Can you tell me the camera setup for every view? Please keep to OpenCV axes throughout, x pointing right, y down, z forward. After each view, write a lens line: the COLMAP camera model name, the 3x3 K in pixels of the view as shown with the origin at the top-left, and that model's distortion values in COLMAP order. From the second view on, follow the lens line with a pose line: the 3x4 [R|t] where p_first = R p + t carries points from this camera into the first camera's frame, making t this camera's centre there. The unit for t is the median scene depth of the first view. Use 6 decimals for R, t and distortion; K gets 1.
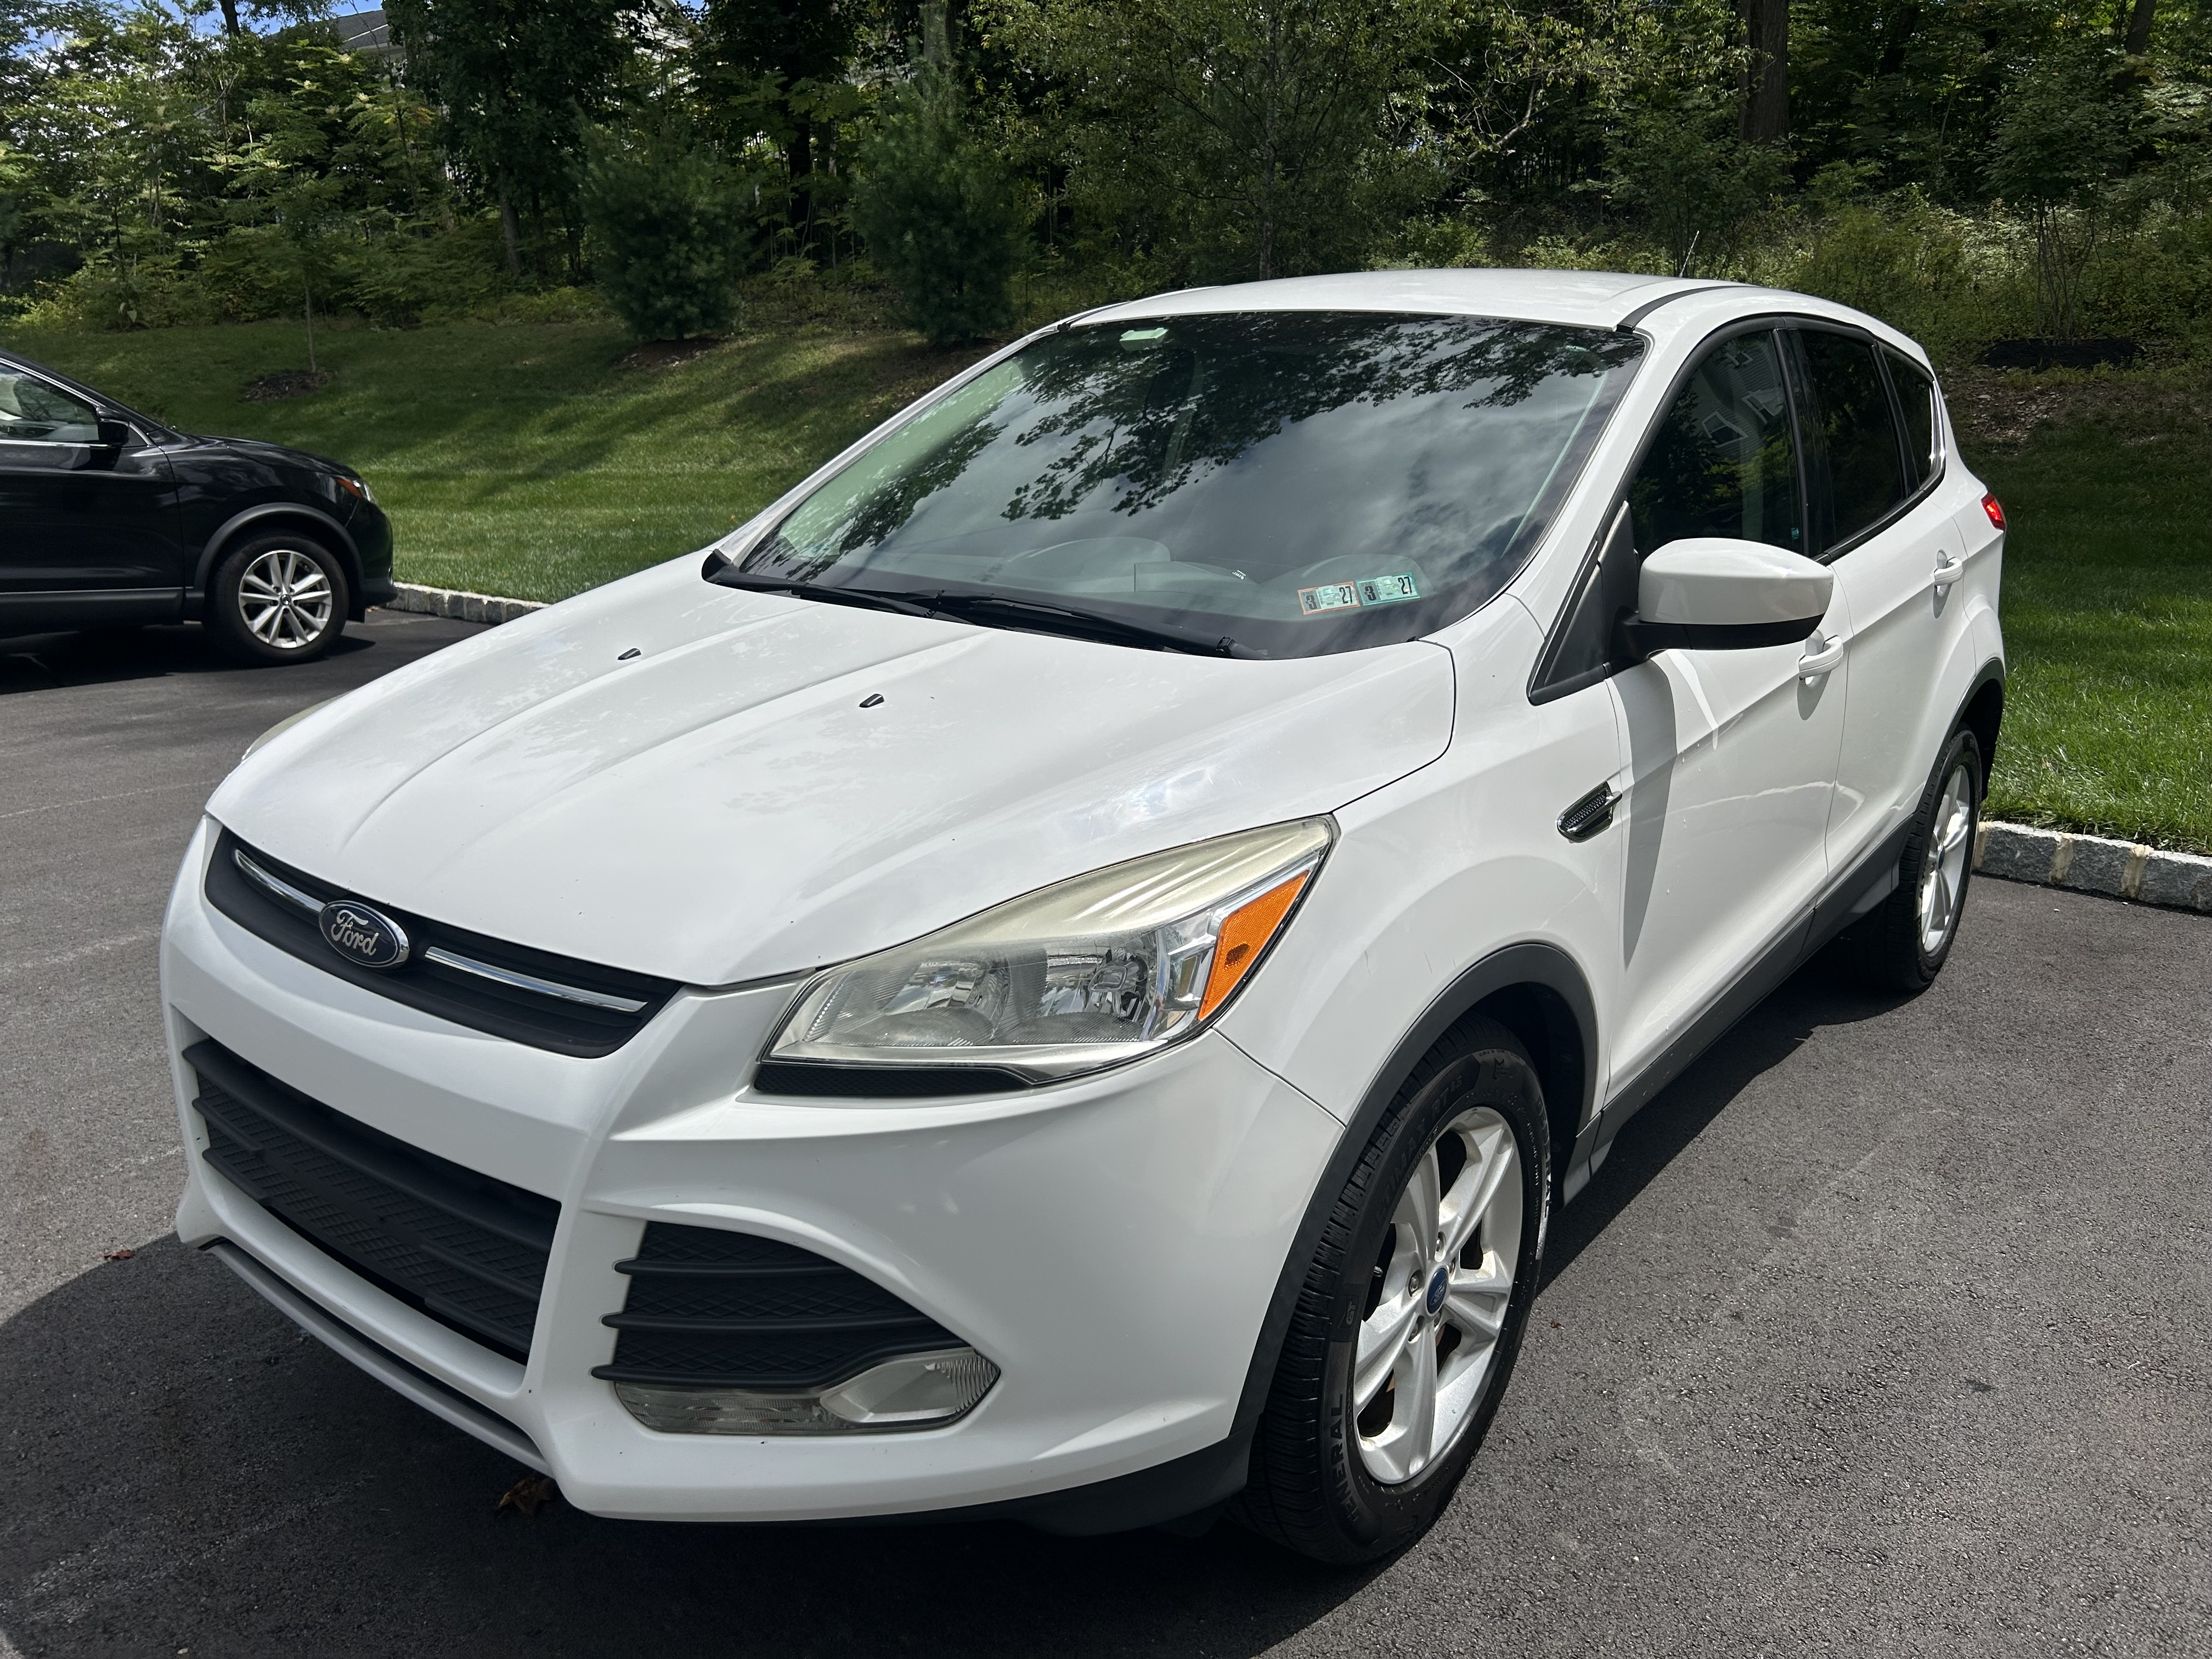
lens RADIAL K [[1698.2, 0, 1126.4], [0, 1698.2, 823.3], [0, 0, 1]] dist [0.035337, -0.032729]
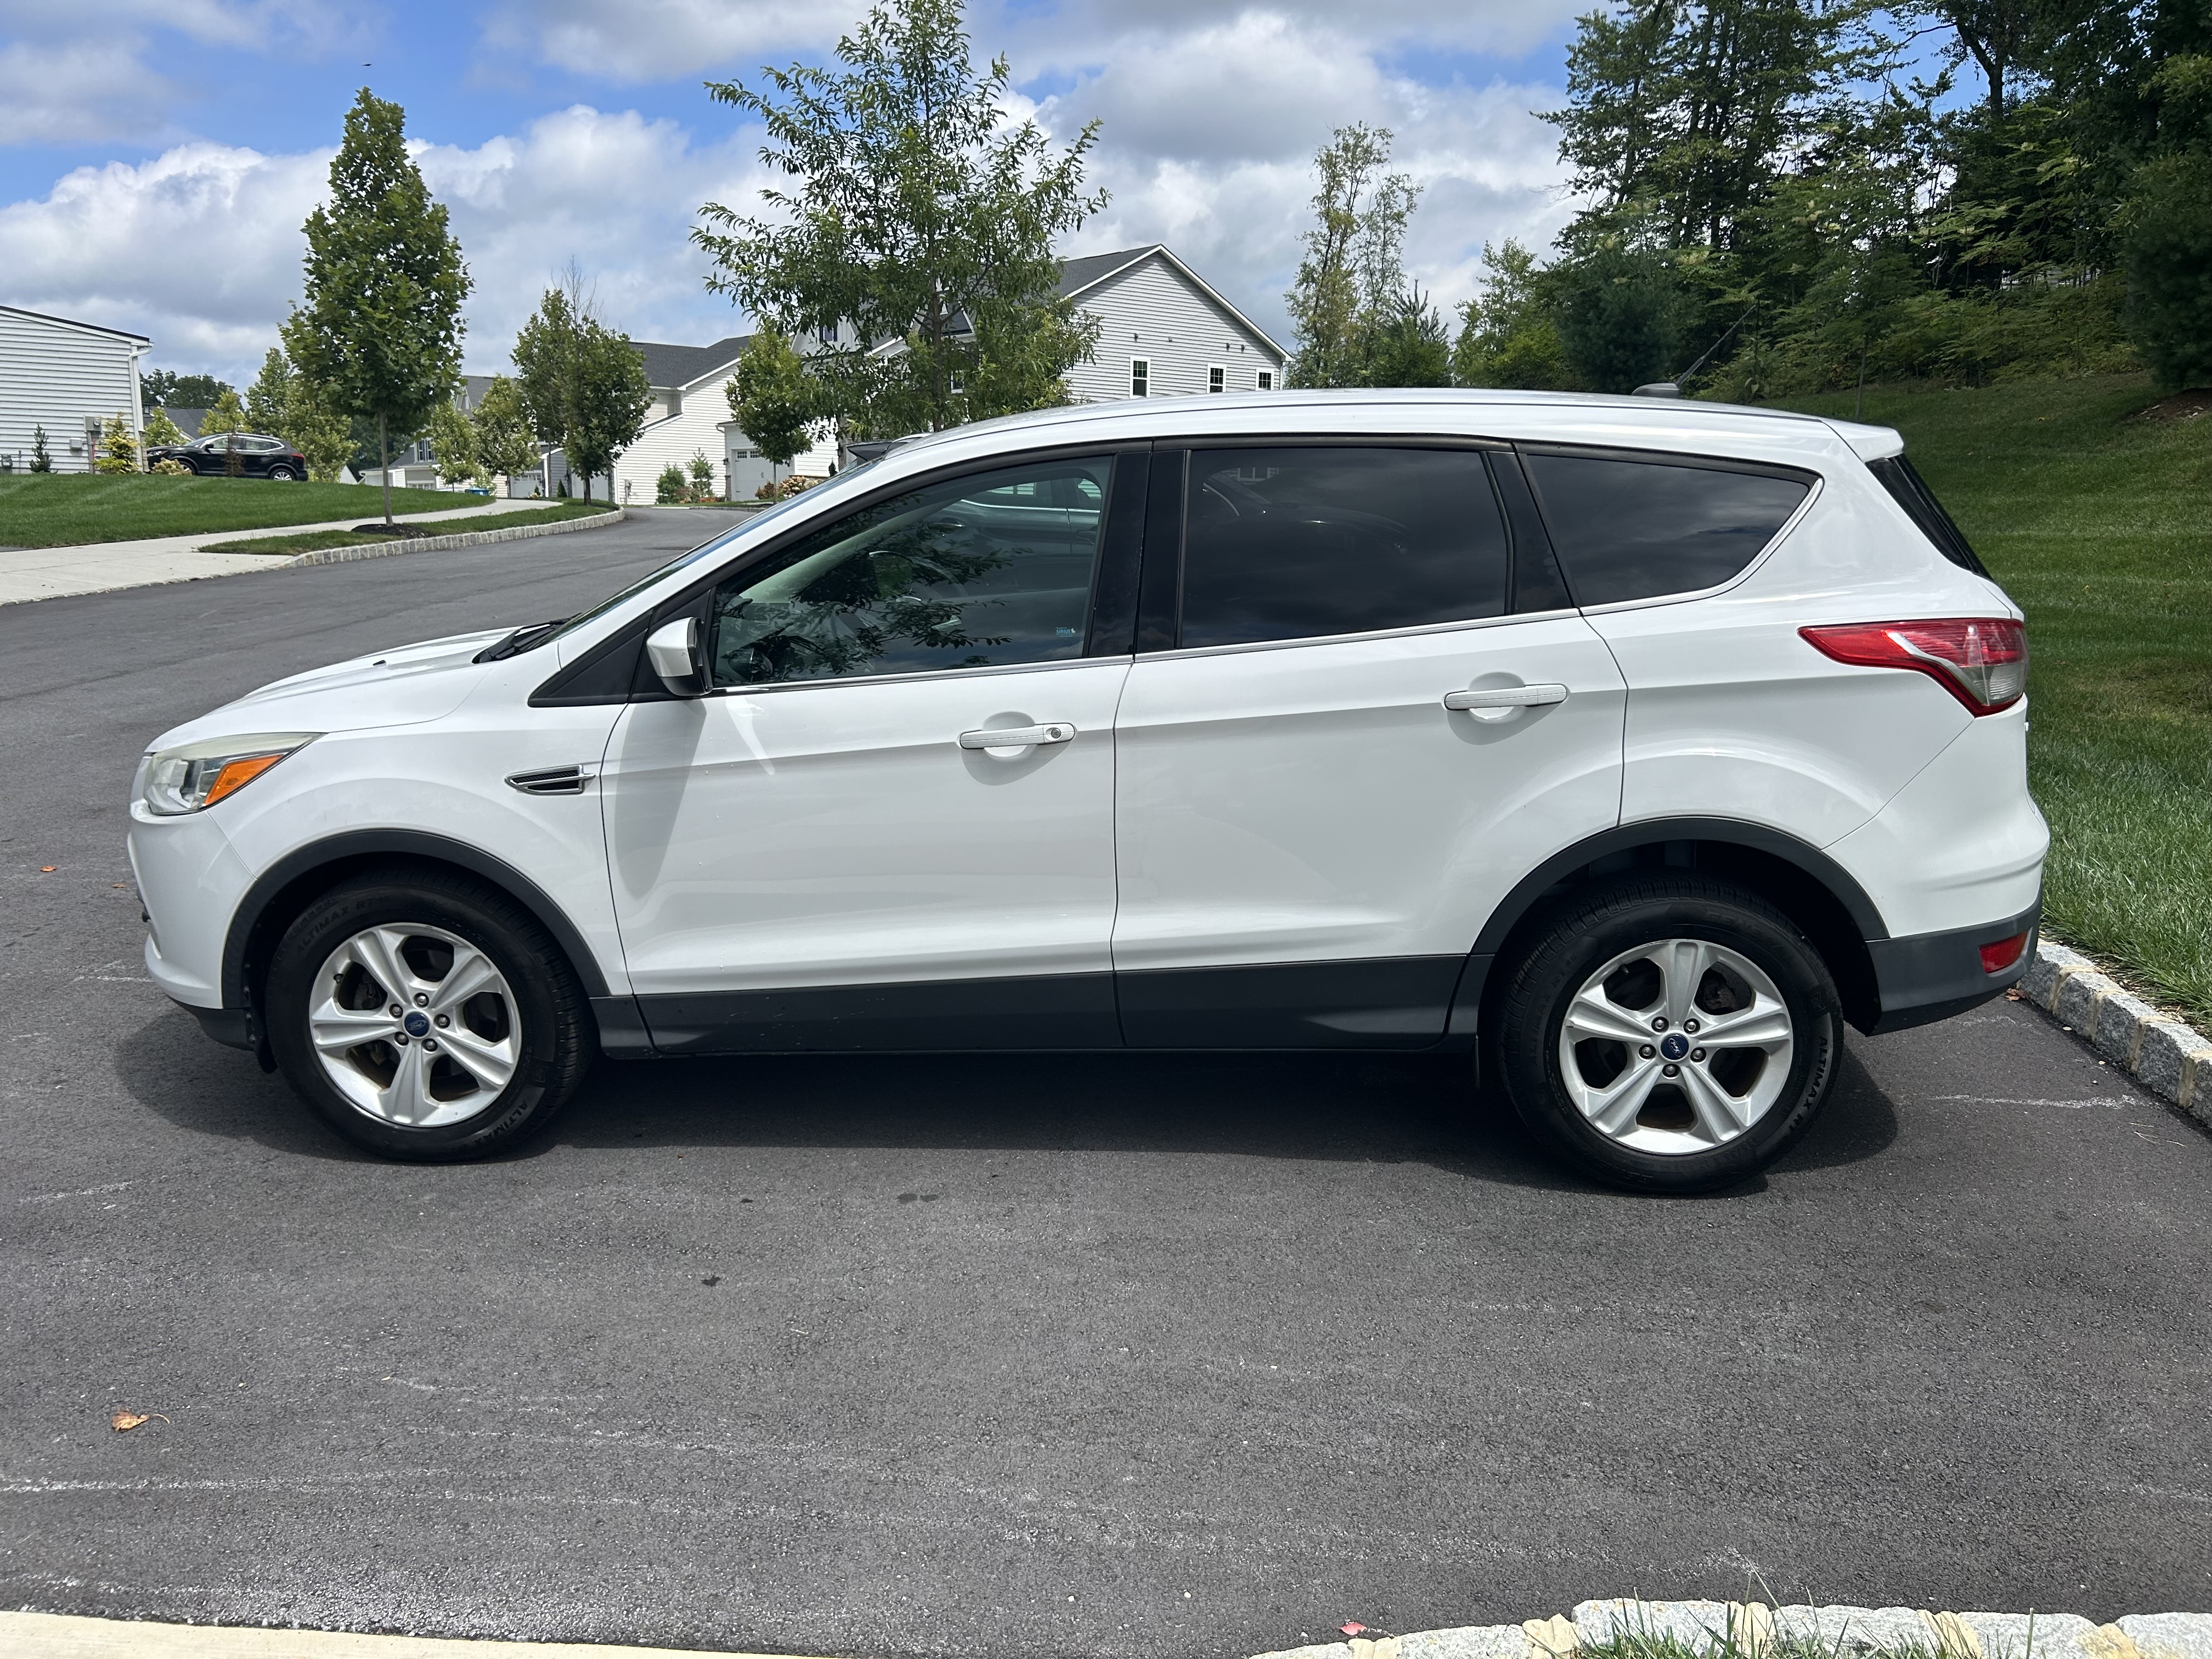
lens RADIAL K [[1698.2, 0, 1126.4], [0, 1698.2, 823.3], [0, 0, 1]] dist [0.035337, -0.032729]
pose [[0.578075, 0.159177, -0.800308, 0.169309], [-0.182666, 0.981142, 0.063201, -0.015091], [0.795275, 0.109654, 0.596249, 0.044383]]
